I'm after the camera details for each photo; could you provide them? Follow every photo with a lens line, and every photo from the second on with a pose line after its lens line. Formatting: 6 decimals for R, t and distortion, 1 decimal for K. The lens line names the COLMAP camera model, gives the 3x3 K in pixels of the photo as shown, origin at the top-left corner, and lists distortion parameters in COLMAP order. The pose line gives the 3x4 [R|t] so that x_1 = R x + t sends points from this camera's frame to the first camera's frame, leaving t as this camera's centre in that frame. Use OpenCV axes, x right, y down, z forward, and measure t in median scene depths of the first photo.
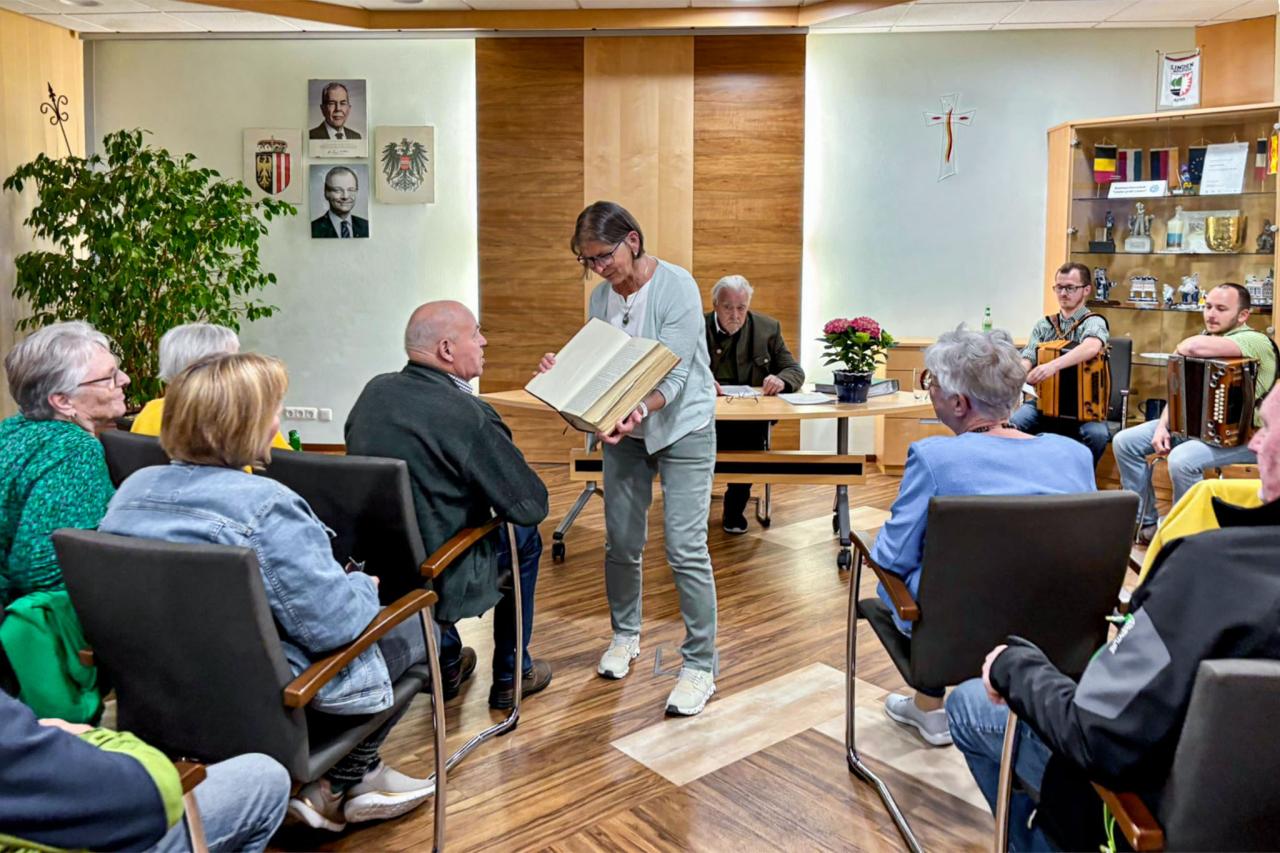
lens RADIAL K [[1026.2, 0, 645.3], [0, 1026.2, 396.3], [0, 0, 1]] dist [0.023087, 0.003914]
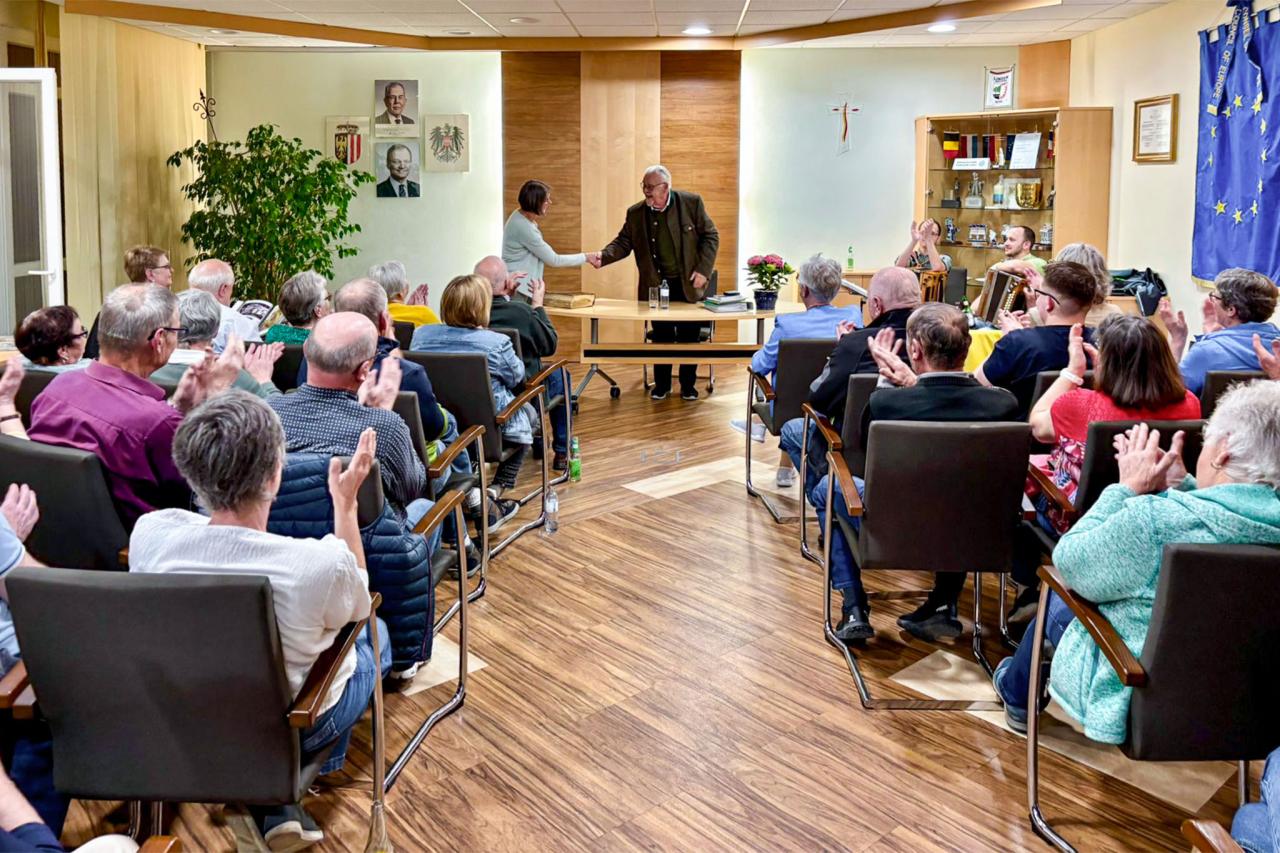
lens RADIAL K [[1039.0, 0, 635.2], [0, 1039.0, 364.9], [0, 0, 1]] dist [0.013880, 0.004942]
pose [[0.999585, -0.006901, 0.027953, -0.028818], [0.006216, 0.999680, 0.024523, 0.038263], [-0.028113, -0.024339, 0.999308, -0.419279]]
